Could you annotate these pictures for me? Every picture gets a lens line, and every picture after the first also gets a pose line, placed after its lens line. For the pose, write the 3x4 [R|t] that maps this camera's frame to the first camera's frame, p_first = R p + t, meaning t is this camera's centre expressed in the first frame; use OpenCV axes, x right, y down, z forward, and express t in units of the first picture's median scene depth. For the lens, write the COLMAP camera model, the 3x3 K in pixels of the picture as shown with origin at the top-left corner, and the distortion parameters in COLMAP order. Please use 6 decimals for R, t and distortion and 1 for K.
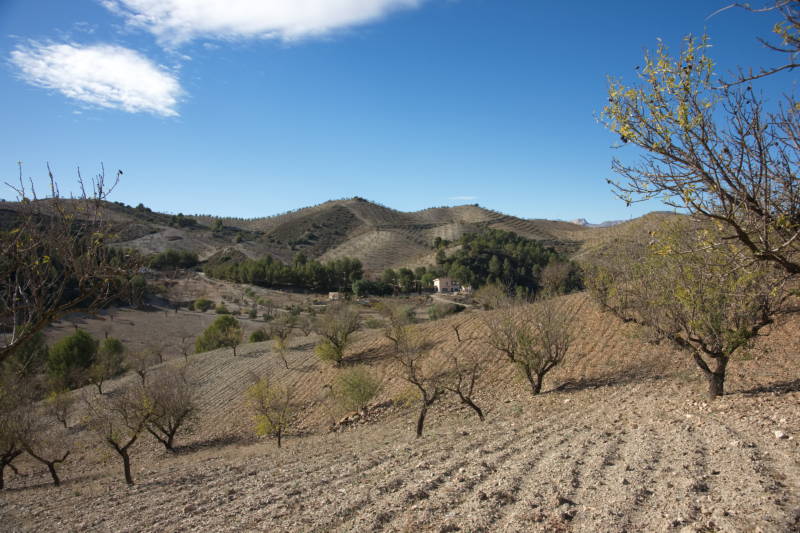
lens RADIAL K [[549.8, 0, 399.3], [0, 549.8, 264.4], [0, 0, 1]] dist [-0.106993, 0.091157]
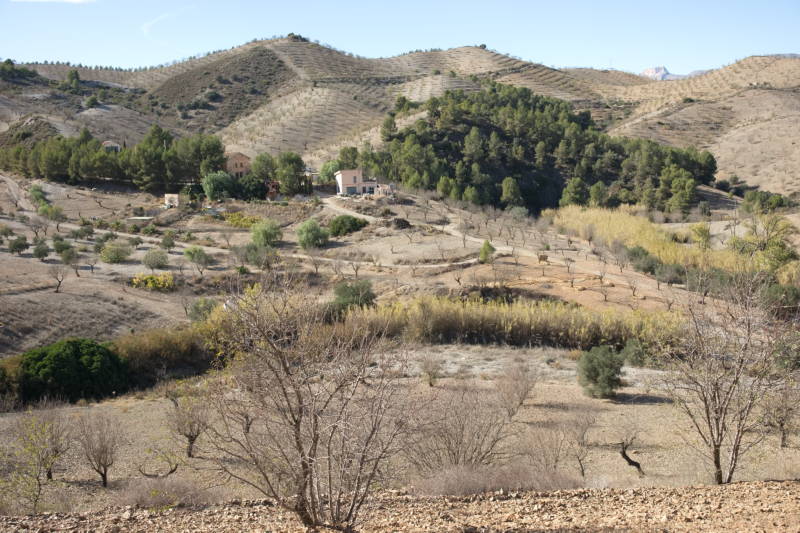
lens RADIAL K [[770.2, 0, 400.0], [0, 770.2, 266.5], [0, 0, 1]] dist [-0.042152, 0.112868]
pose [[0.999990, -0.003796, 0.002200, 0.137639], [0.003370, 0.985644, 0.168803, -0.012856], [-0.002809, -0.168794, 0.985647, 0.164208]]
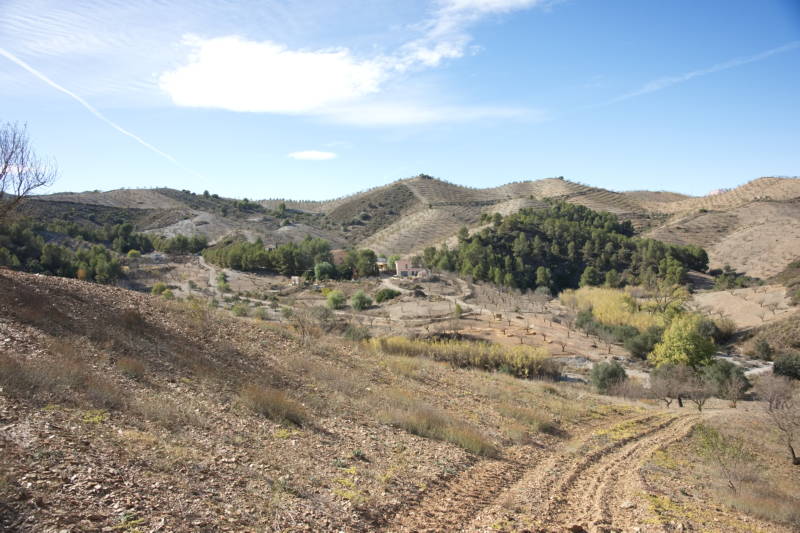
lens RADIAL K [[549.8, 0, 399.3], [0, 549.8, 264.4], [0, 0, 1]] dist [-0.106993, 0.091157]
pose [[0.974466, -0.011014, -0.224263, 0.285207], [0.019559, 0.999163, 0.035918, -0.000294], [0.223679, -0.039387, 0.973867, 0.127776]]
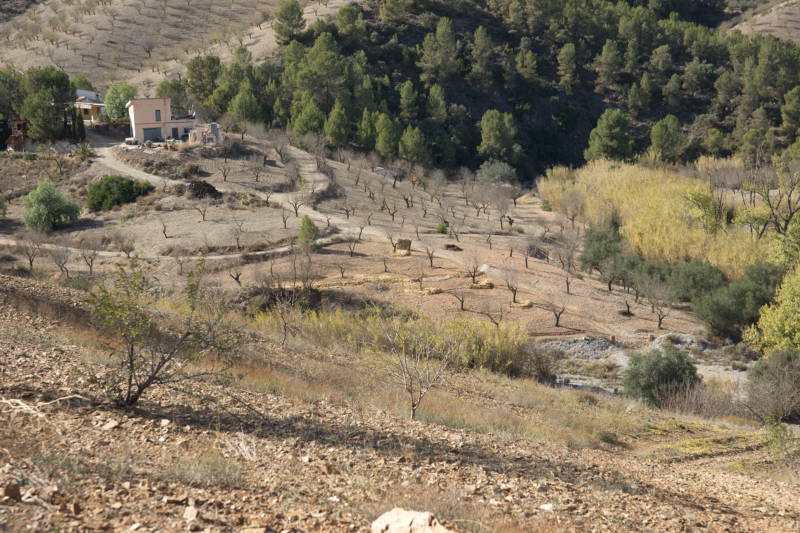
lens RADIAL K [[1517.3, 0, 400.0], [0, 1517.3, 266.5], [0, 0, 1]] dist [0.164122, 0.298481]
pose [[0.999713, -0.005152, -0.023412, 0.269531], [0.008759, 0.987612, 0.156674, -0.020490], [0.022314, -0.156834, 0.987373, 0.039111]]
